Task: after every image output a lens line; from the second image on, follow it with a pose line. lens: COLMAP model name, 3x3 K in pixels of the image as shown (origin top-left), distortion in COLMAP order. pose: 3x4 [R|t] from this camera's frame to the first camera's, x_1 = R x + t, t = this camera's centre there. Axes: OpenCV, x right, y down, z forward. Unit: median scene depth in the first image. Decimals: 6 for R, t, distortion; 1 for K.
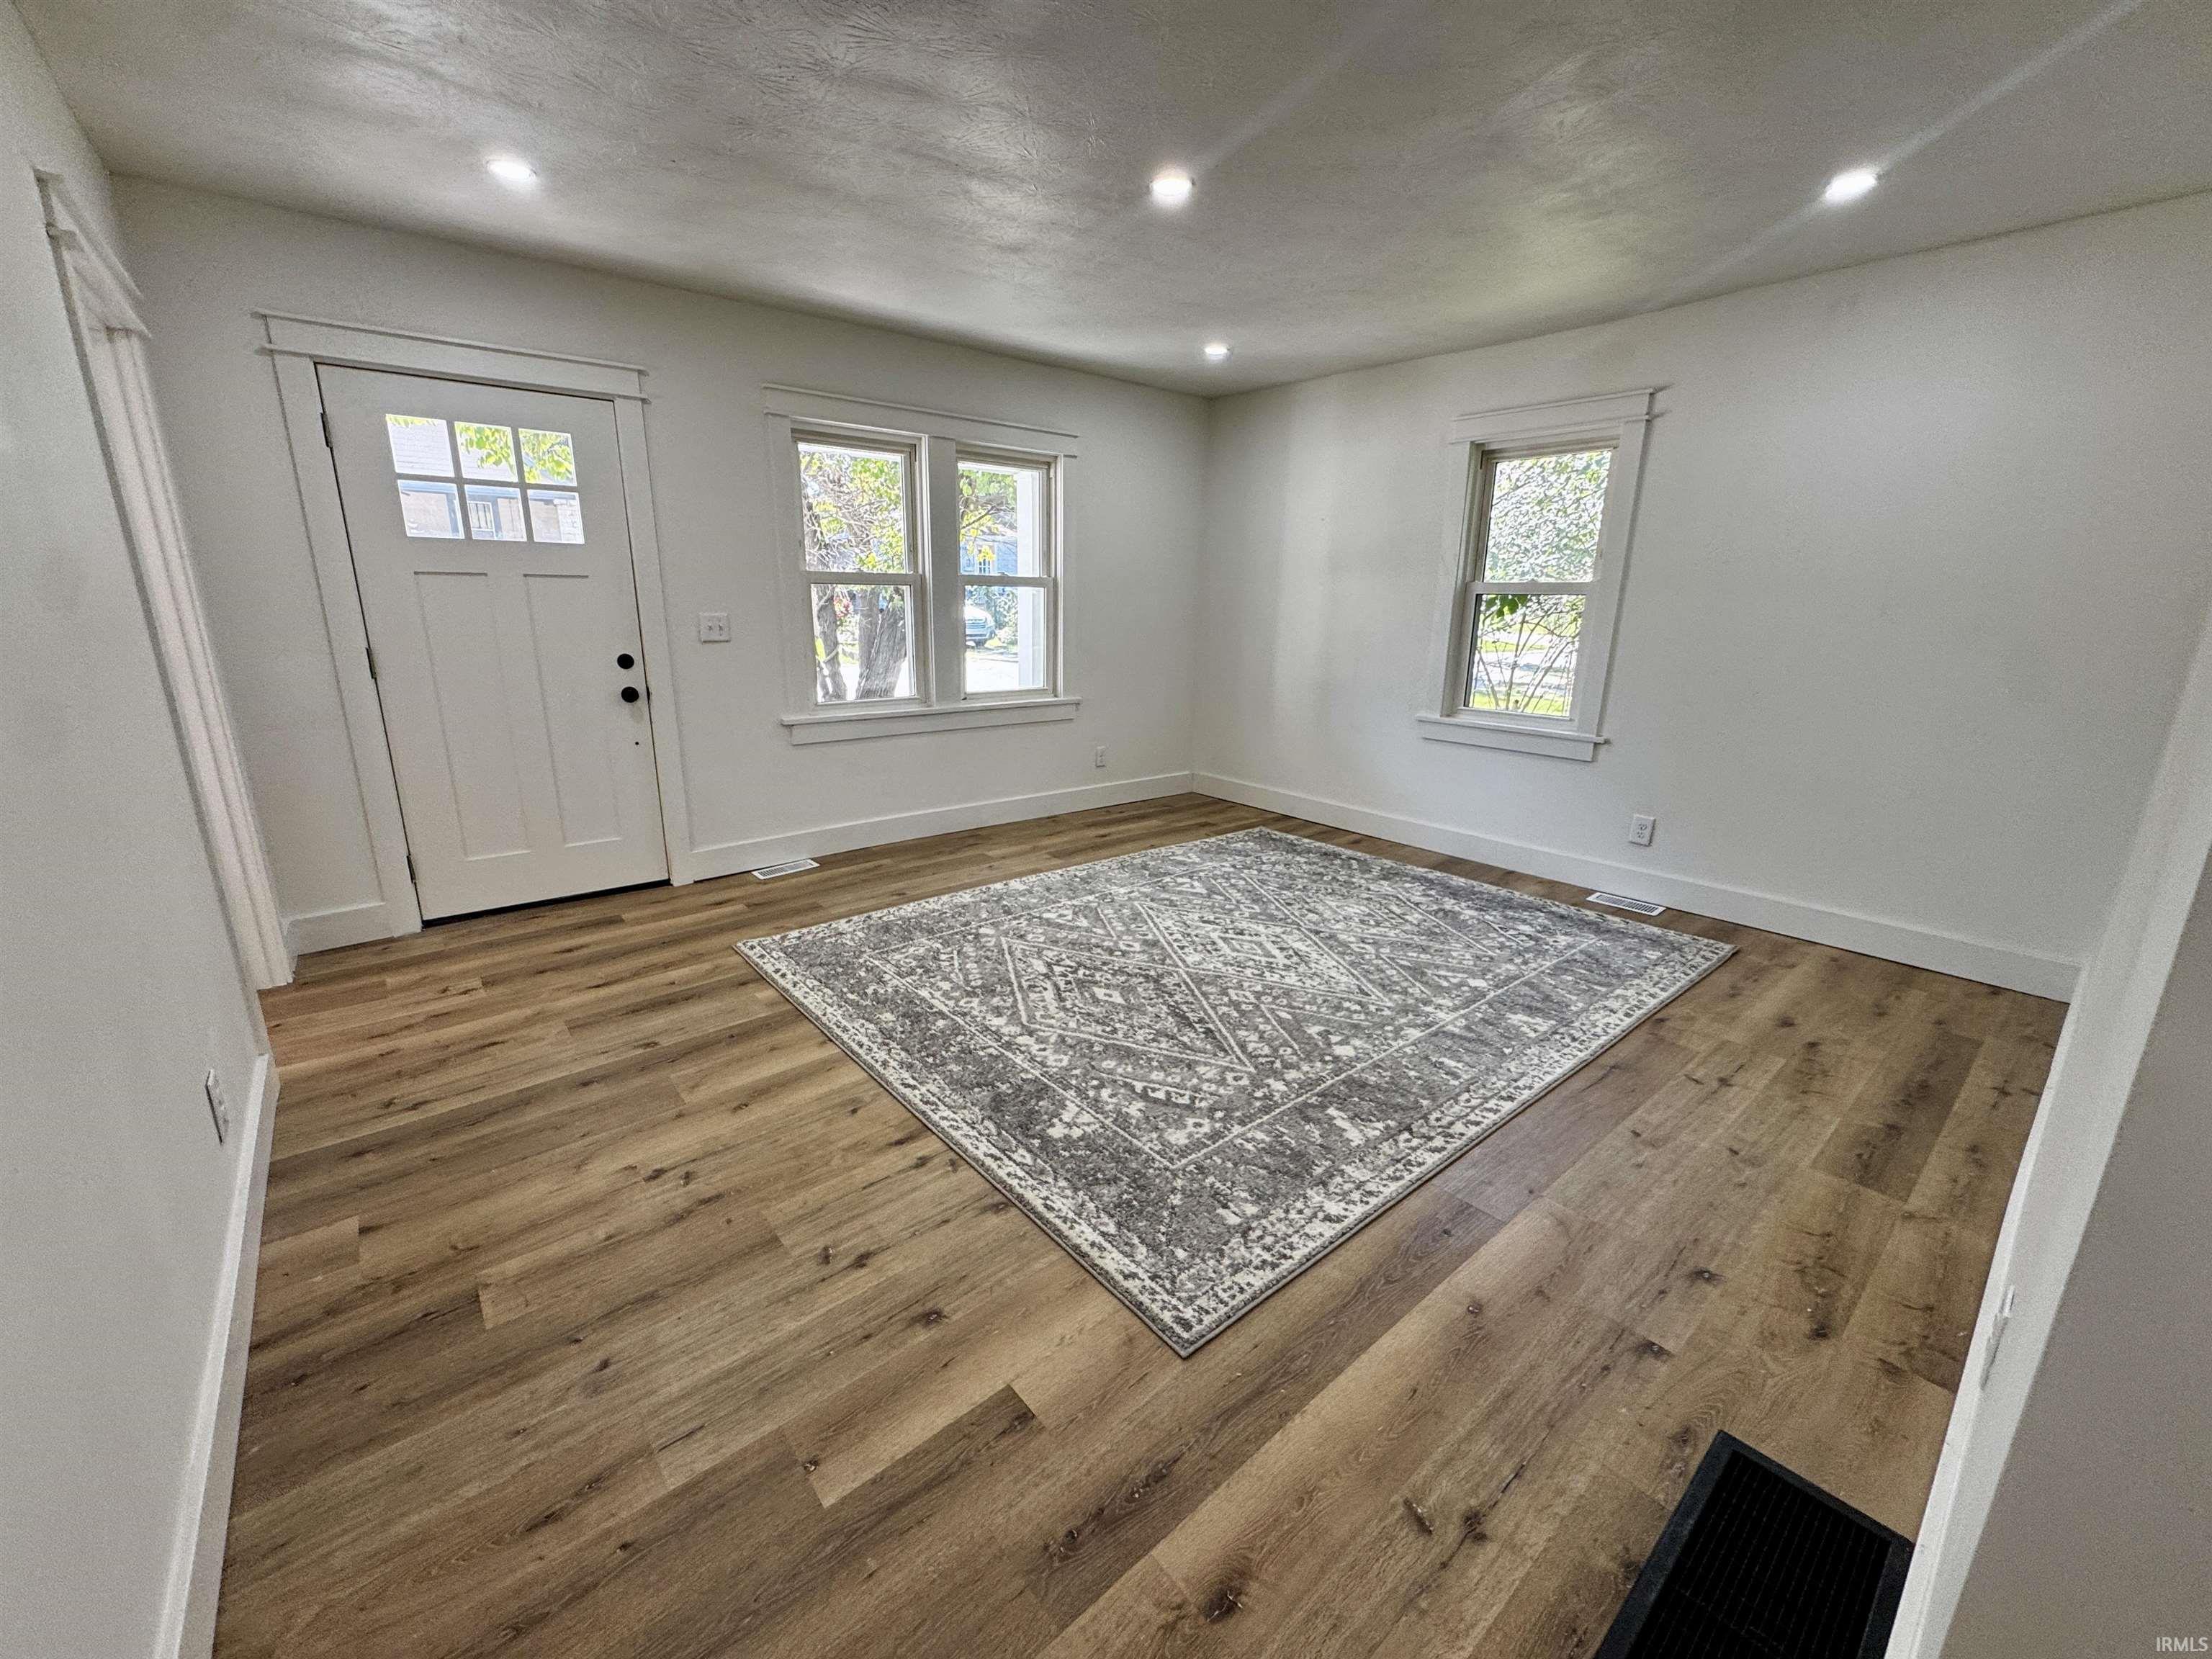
lens RADIAL K [[888.8, 0, 1109.0], [0, 888.8, 828.2], [0, 0, 1]] dist [0.000735, -0.000018]
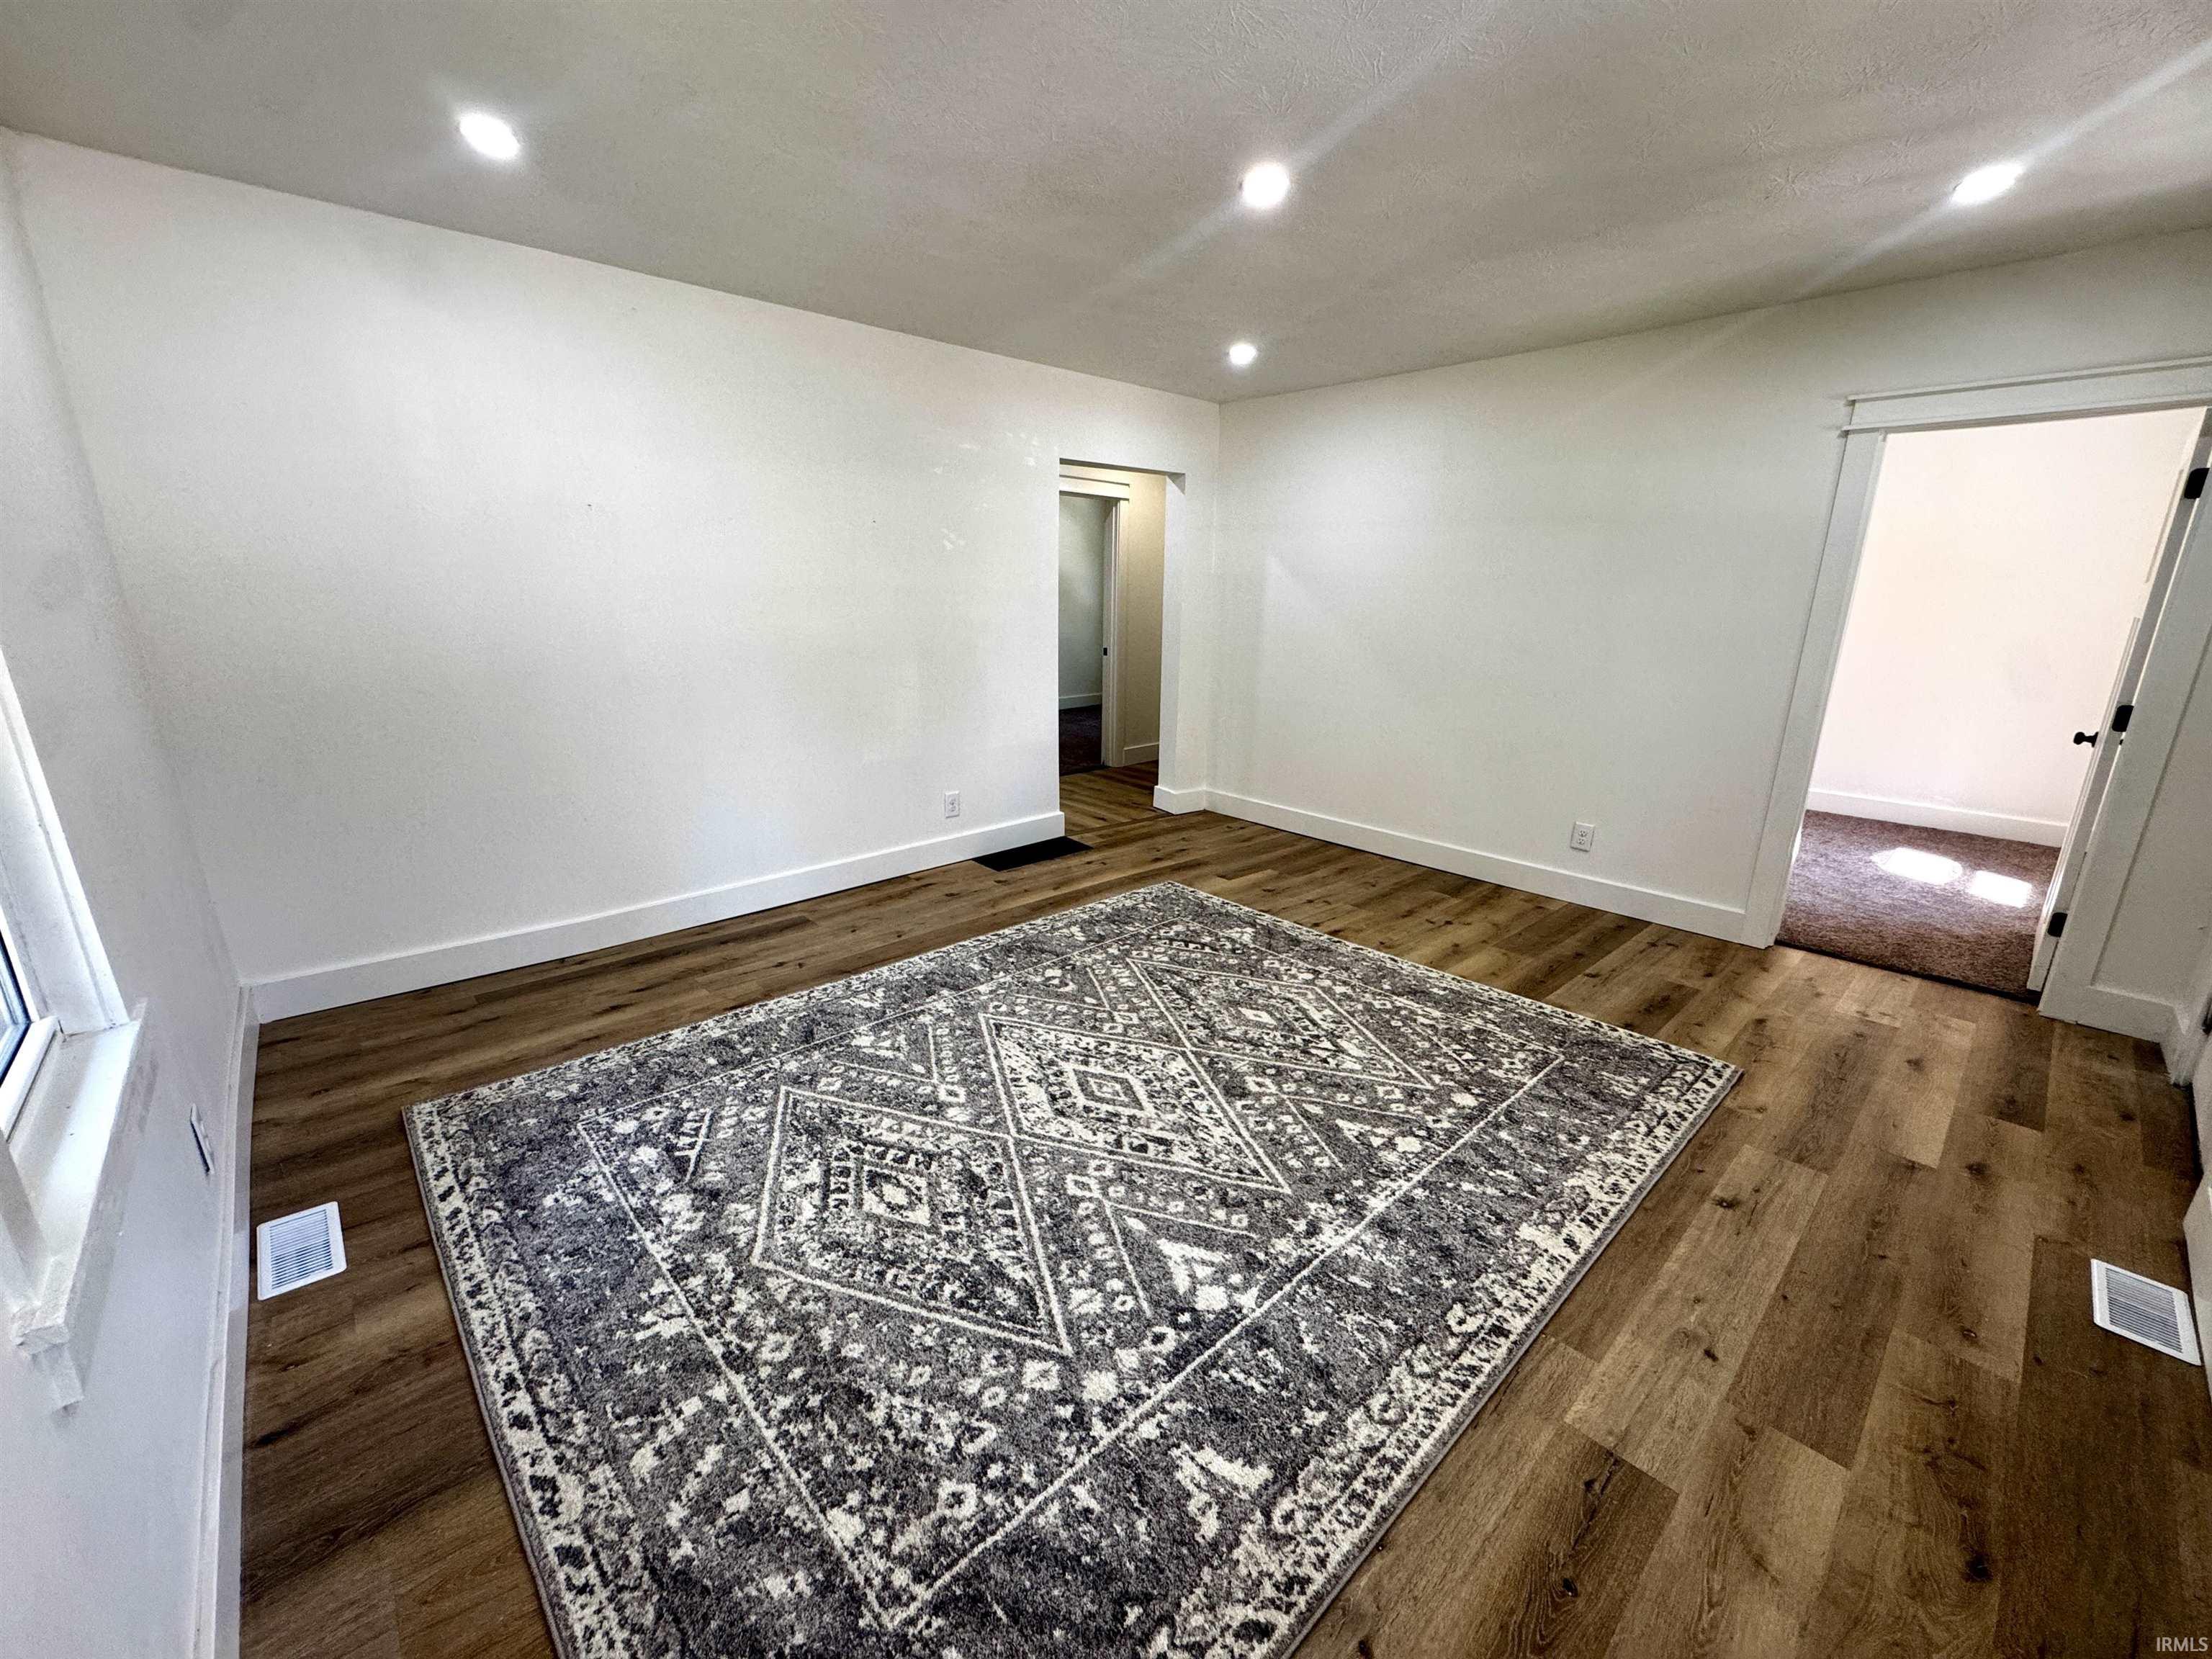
lens RADIAL K [[888.8, 0, 1106.3], [0, 888.8, 832.3], [0, 0, 1]] dist [0.000735, -0.000018]
pose [[-0.998772, -0.012895, -0.047840, 0.223296], [-0.035212, 0.864019, 0.502226, -0.497329], [0.034859, 0.503294, -0.863412, 1.767585]]
